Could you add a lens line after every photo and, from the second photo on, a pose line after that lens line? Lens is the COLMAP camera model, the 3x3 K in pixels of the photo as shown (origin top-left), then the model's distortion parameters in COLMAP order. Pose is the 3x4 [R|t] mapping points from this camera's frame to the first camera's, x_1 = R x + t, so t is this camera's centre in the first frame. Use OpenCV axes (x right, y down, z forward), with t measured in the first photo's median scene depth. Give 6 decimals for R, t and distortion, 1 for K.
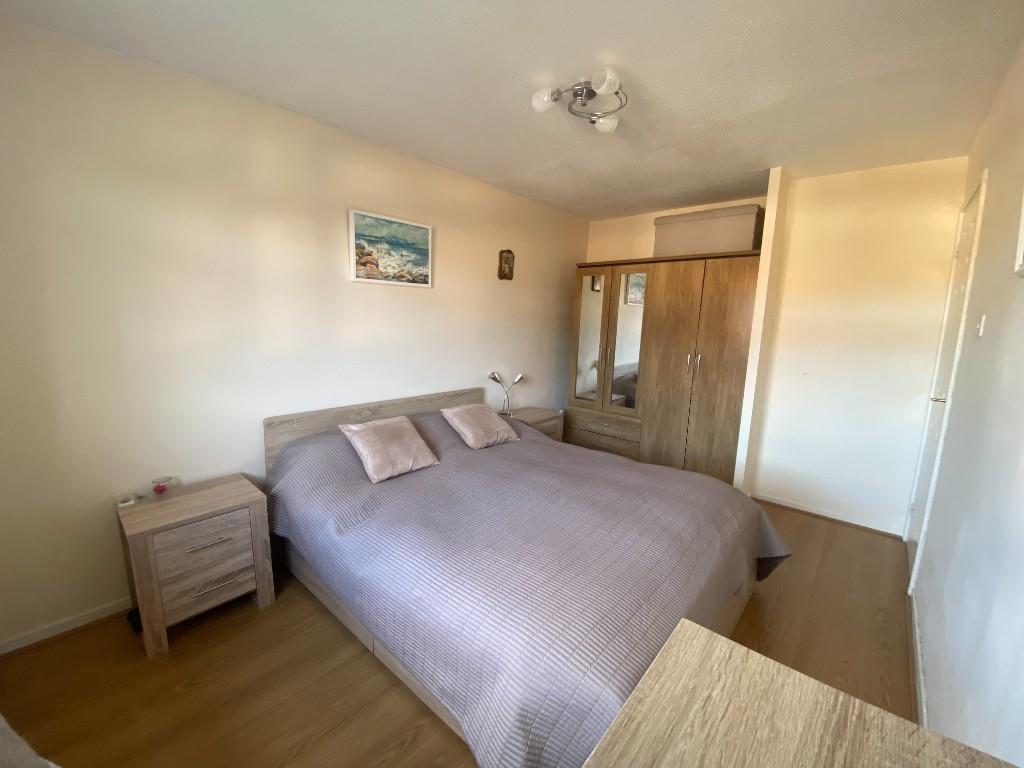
lens RADIAL K [[419.3, 0, 508.1], [0, 419.3, 382.2], [0, 0, 1]] dist [0.045987, -0.032339]
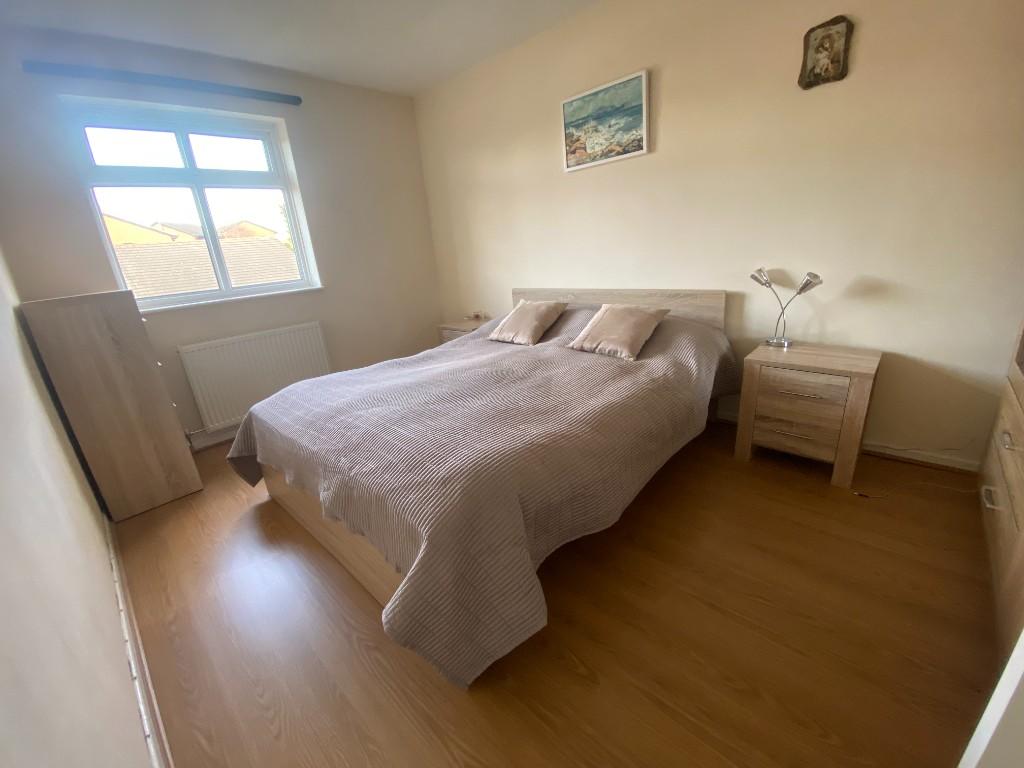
lens RADIAL K [[419.3, 0, 508.1], [0, 419.3, 382.2], [0, 0, 1]] dist [0.045987, -0.032339]
pose [[-0.053751, 0.279300, -0.958698, 0.791617], [-0.083722, 0.955445, 0.283046, -0.012149], [0.995038, 0.095478, -0.027973, 0.850175]]
